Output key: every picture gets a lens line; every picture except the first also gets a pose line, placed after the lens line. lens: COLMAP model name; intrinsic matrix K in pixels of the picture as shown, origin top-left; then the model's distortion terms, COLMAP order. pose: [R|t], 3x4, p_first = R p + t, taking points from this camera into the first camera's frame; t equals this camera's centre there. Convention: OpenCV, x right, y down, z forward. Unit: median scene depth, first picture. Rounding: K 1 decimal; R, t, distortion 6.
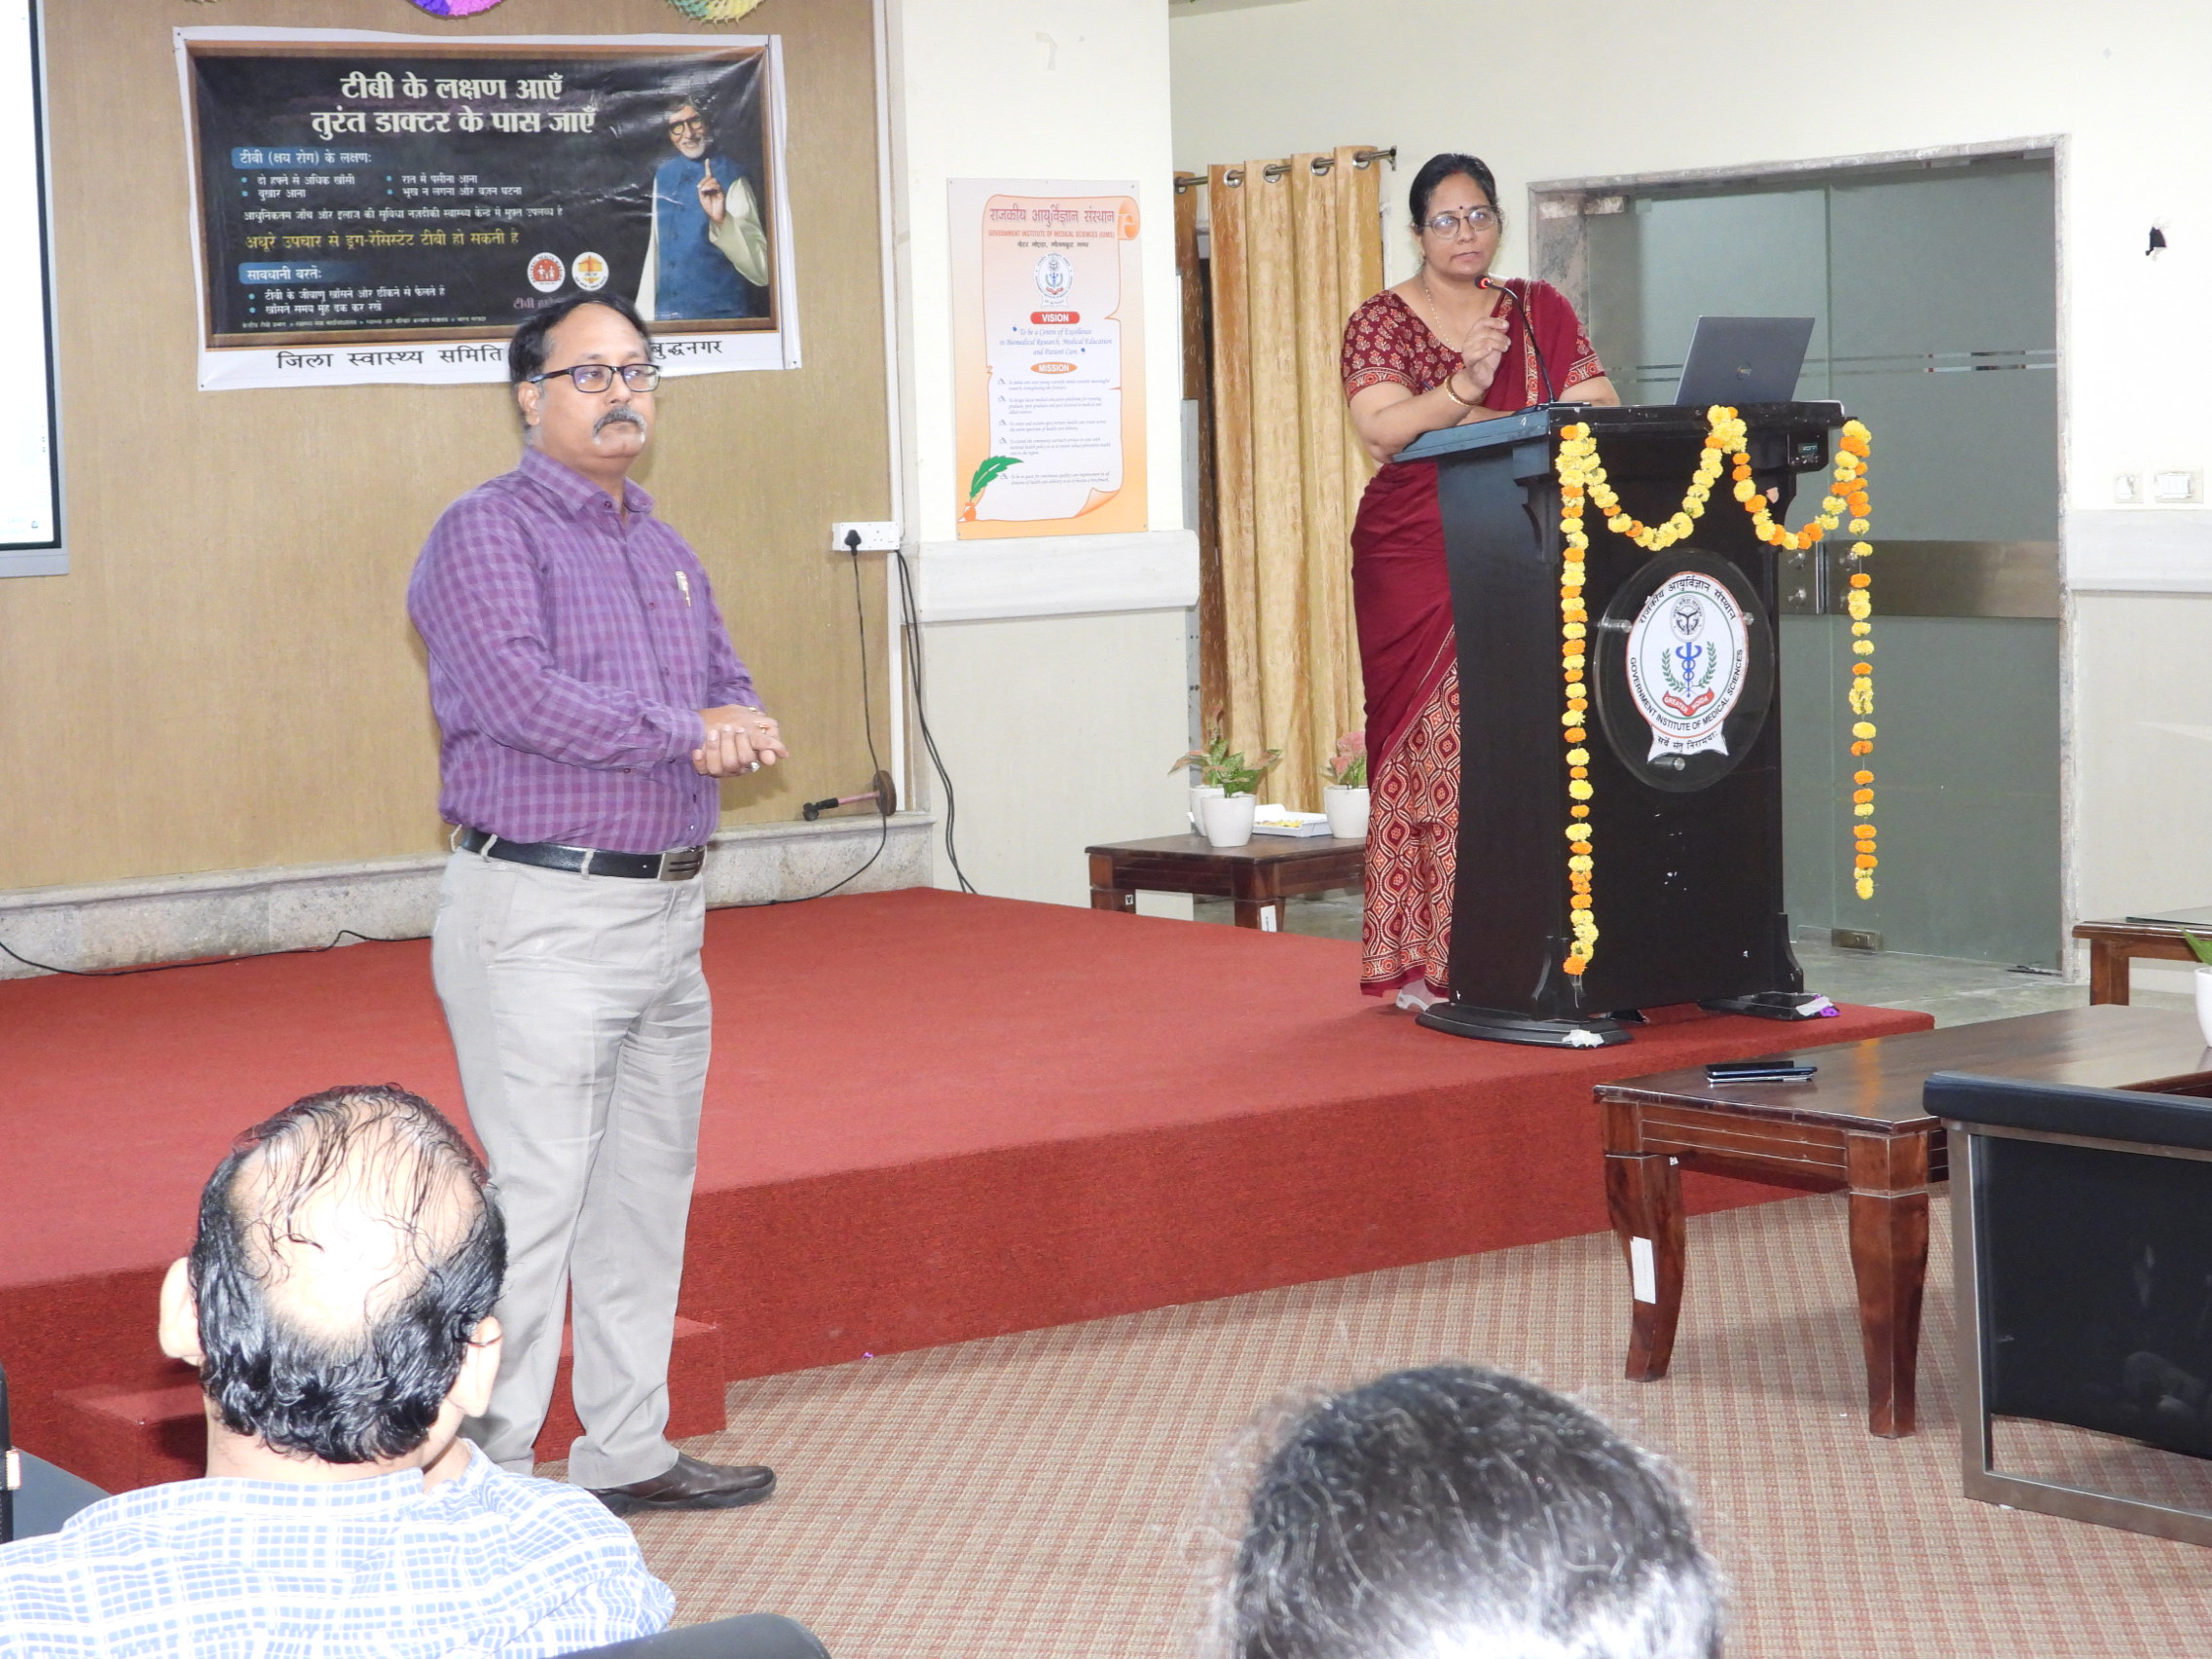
lens RADIAL K [[4540.2, 0, 1115.3], [0, 4540.2, 812.8], [0, 0, 1]] dist [0.008382, 0.000000]
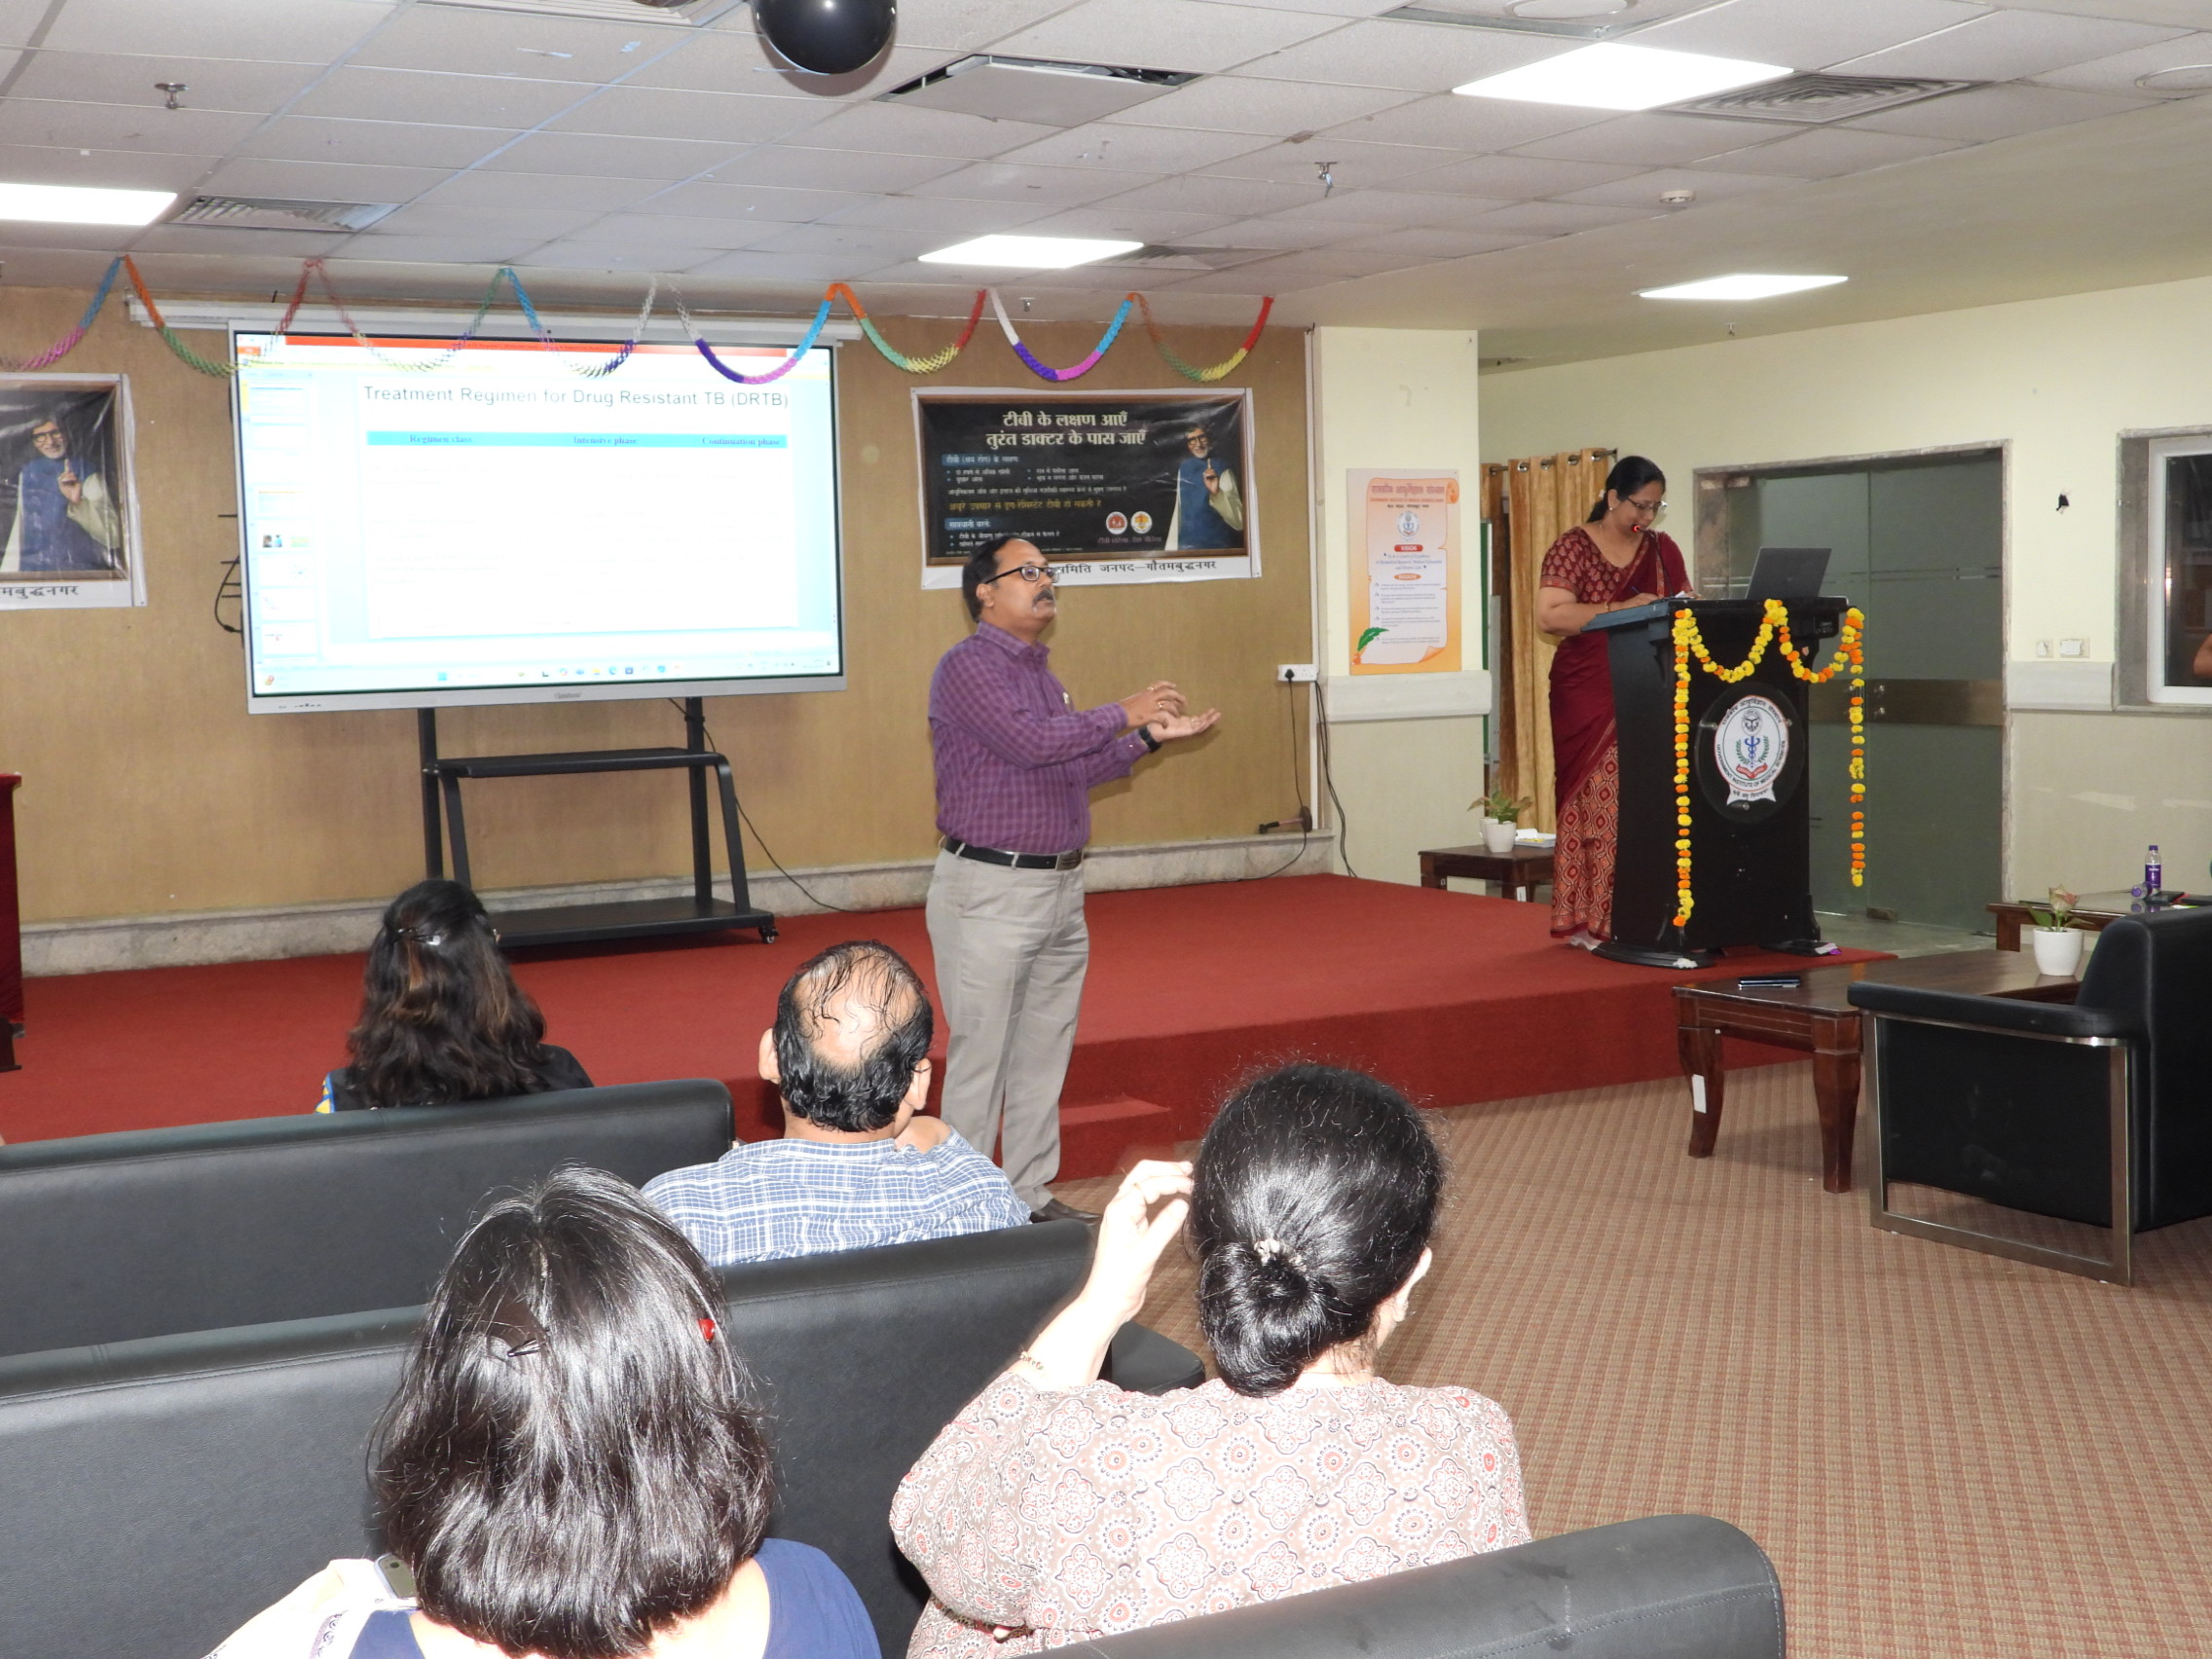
lens RADIAL K [[2662.4, 0, 1105.5], [0, 2662.4, 821.2], [0, 0, 1]] dist [0.002517, 0.000000]
pose [[0.988965, 0.014493, -0.147439, 0.026782], [-0.015397, 0.999869, -0.004997, 0.003064], [0.147347, 0.007212, 0.989059, -0.031624]]
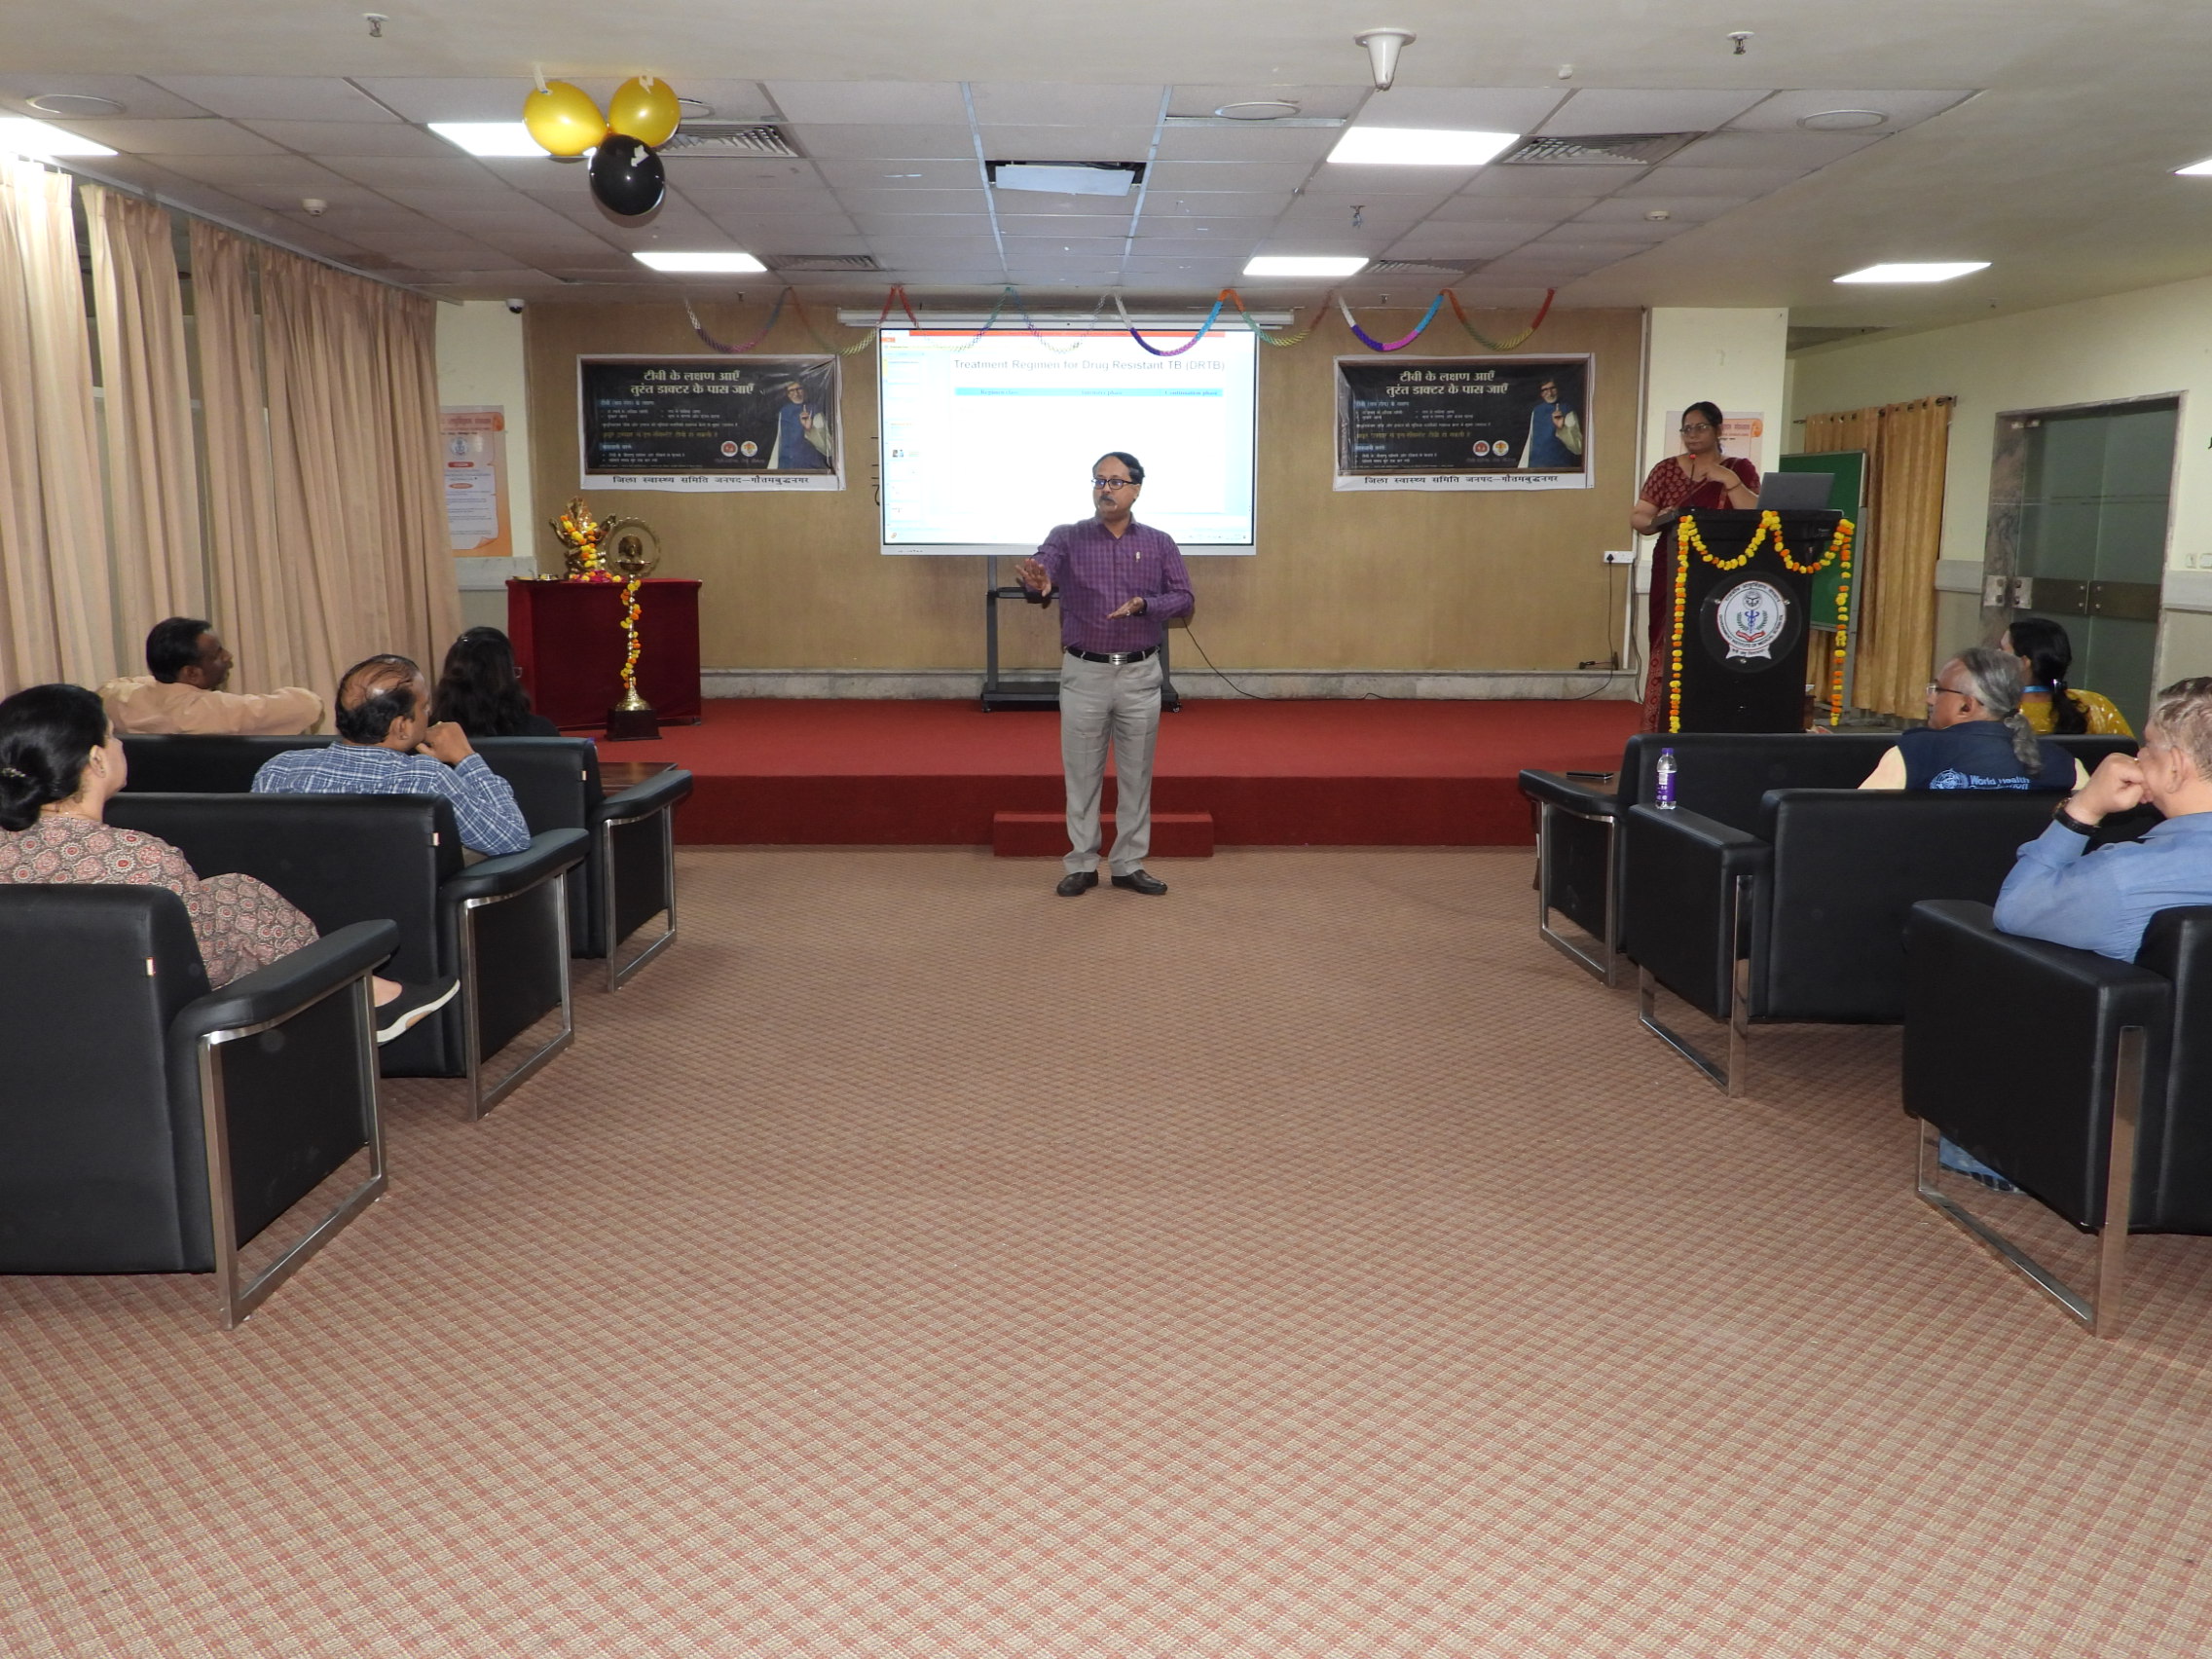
lens RADIAL K [[1846.1, 0, 1102.6], [0, 1846.1, 833.0], [0, 0, 1]] dist [-0.010213, -0.000141]
pose [[0.811954, 0.127931, -0.569530, 0.340759], [-0.076942, 0.990631, 0.112829, -0.003695], [0.578628, -0.047791, 0.814190, 0.006531]]
